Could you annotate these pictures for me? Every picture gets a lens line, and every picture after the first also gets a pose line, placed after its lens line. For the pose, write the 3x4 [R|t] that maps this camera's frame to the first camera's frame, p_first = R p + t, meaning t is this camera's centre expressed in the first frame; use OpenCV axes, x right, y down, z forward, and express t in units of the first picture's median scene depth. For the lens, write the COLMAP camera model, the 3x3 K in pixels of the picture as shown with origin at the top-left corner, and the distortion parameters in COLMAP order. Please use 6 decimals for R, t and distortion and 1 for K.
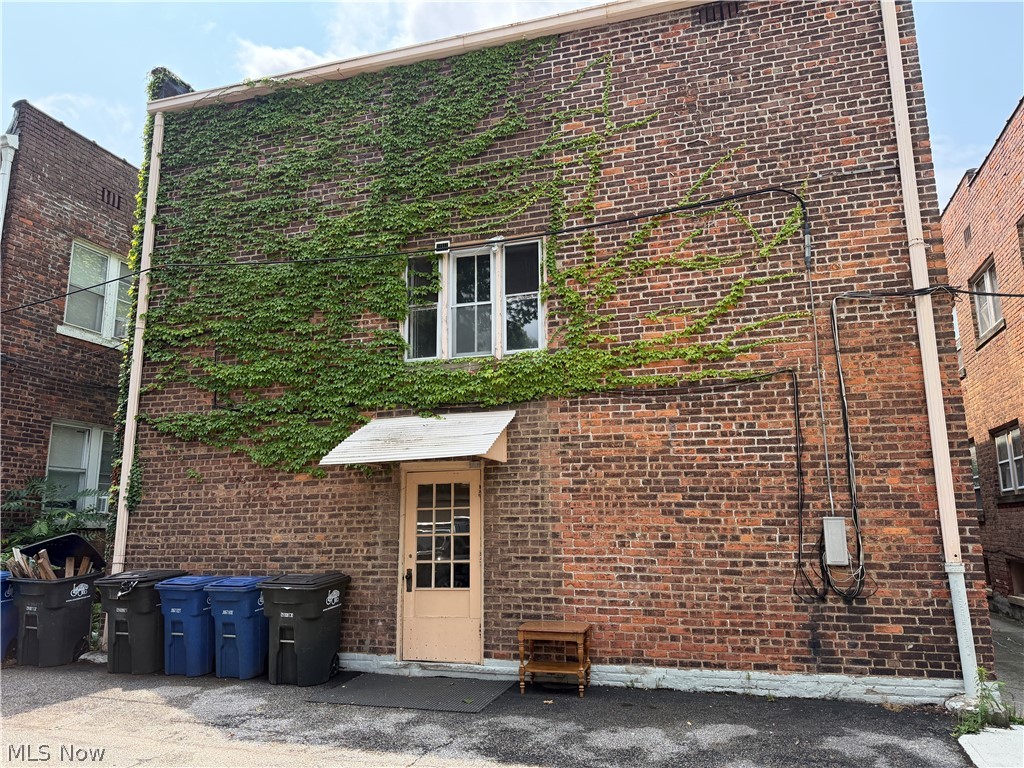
lens RADIAL K [[719.7, 0, 482.7], [0, 719.7, 393.9], [0, 0, 1]] dist [0.079917, -0.103959]
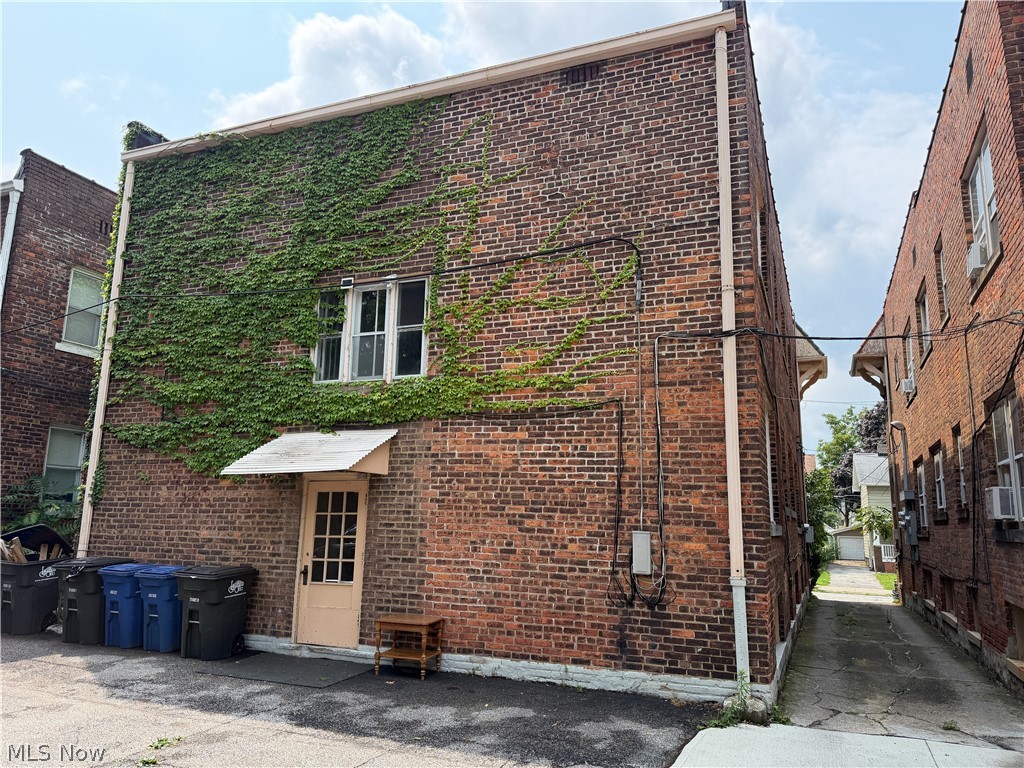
lens RADIAL K [[719.7, 0, 487.9], [0, 719.7, 392.9], [0, 0, 1]] dist [0.079917, -0.103959]
pose [[0.995244, 0.013663, -0.096452, 0.297984], [-0.012914, 0.999881, 0.008387, -0.046161], [0.096555, -0.007102, 0.995302, -0.123173]]
